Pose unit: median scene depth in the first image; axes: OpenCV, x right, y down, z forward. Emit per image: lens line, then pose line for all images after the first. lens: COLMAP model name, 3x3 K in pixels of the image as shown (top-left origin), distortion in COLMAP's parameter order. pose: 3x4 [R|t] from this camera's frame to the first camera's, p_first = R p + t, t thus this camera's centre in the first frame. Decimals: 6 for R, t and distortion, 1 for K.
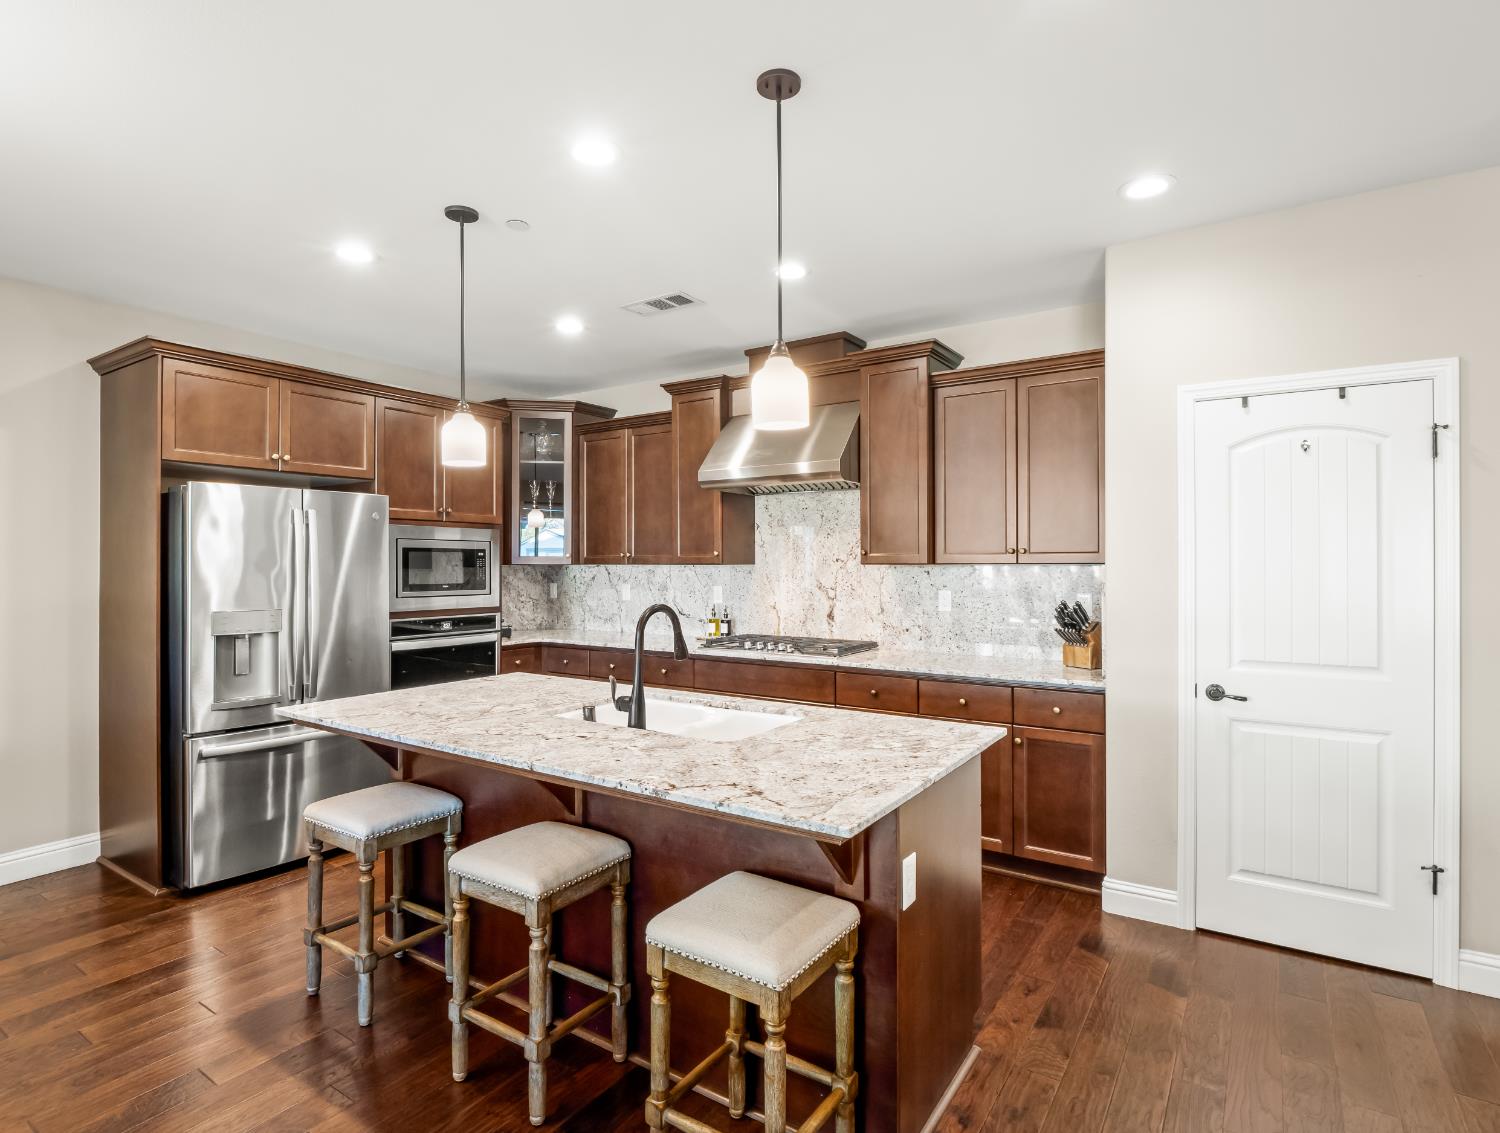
lens RADIAL K [[792.1, 0, 749.0], [0, 792.1, 558.8], [0, 0, 1]] dist [-0.011406, -0.000070]
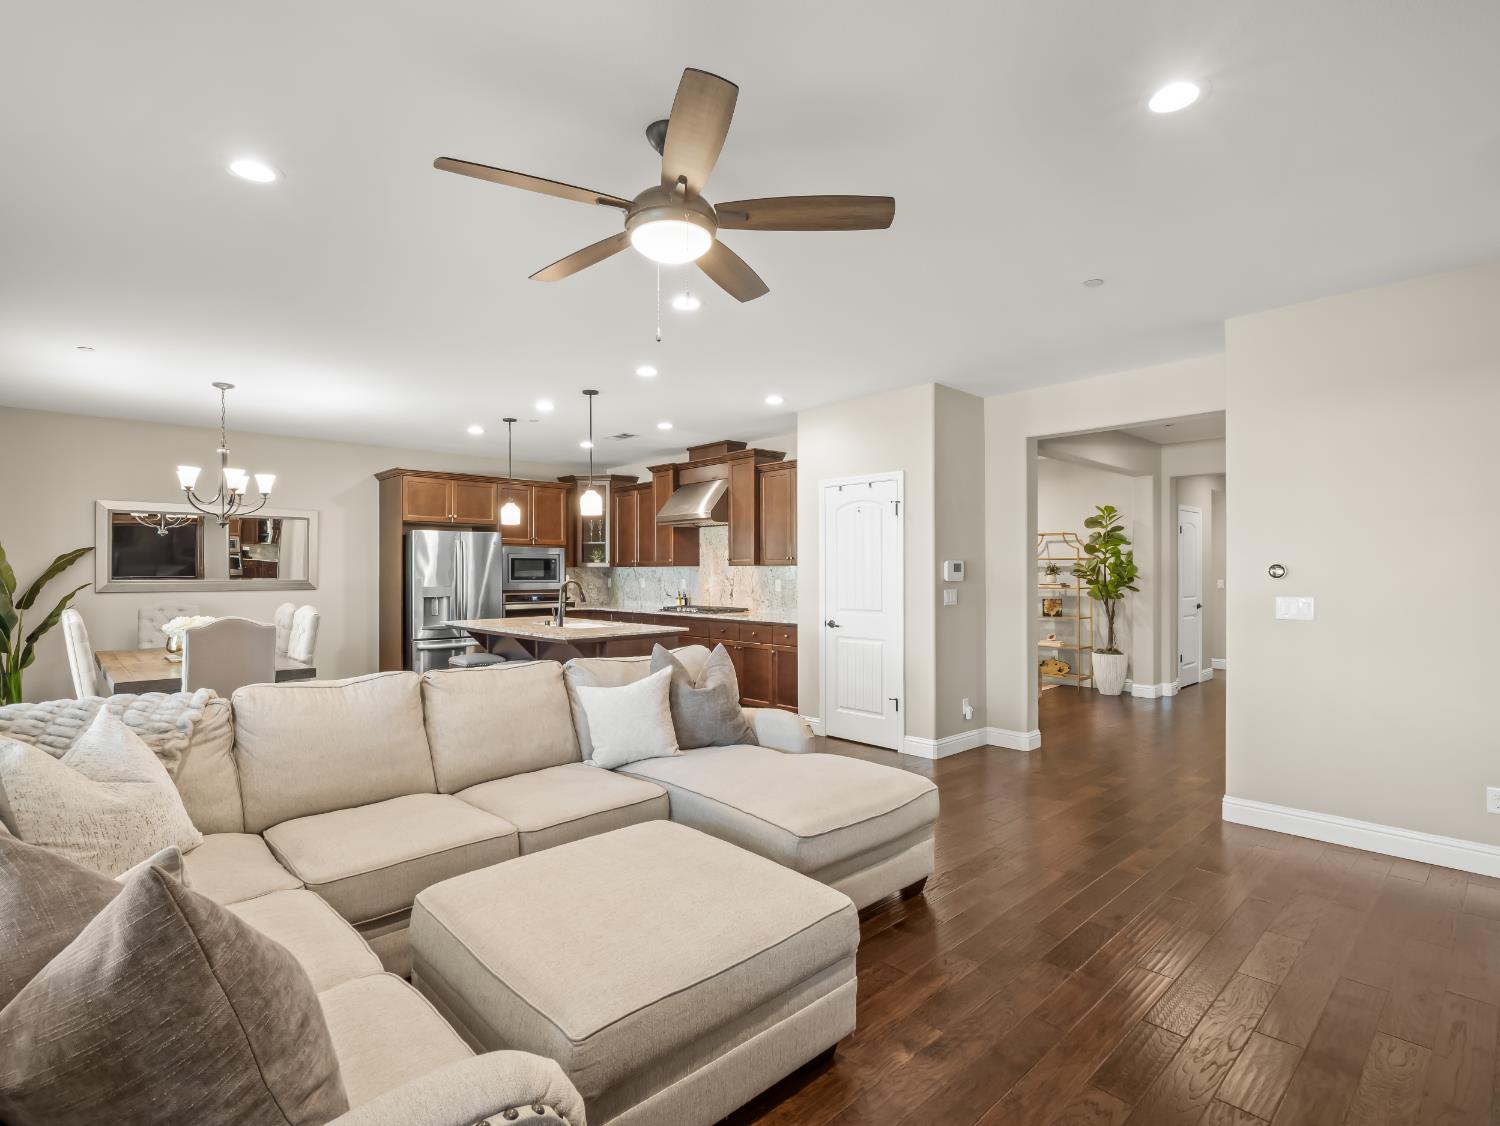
lens RADIAL K [[755.8, 0, 748.5], [0, 755.8, 567.7], [0, 0, 1]] dist [-0.002362, -0.001275]
pose [[0.973748, -0.002693, -0.227614, 0.595608], [0.003083, 0.999994, 0.001357, 0.009644], [0.227609, -0.002023, 0.973751, -0.741524]]
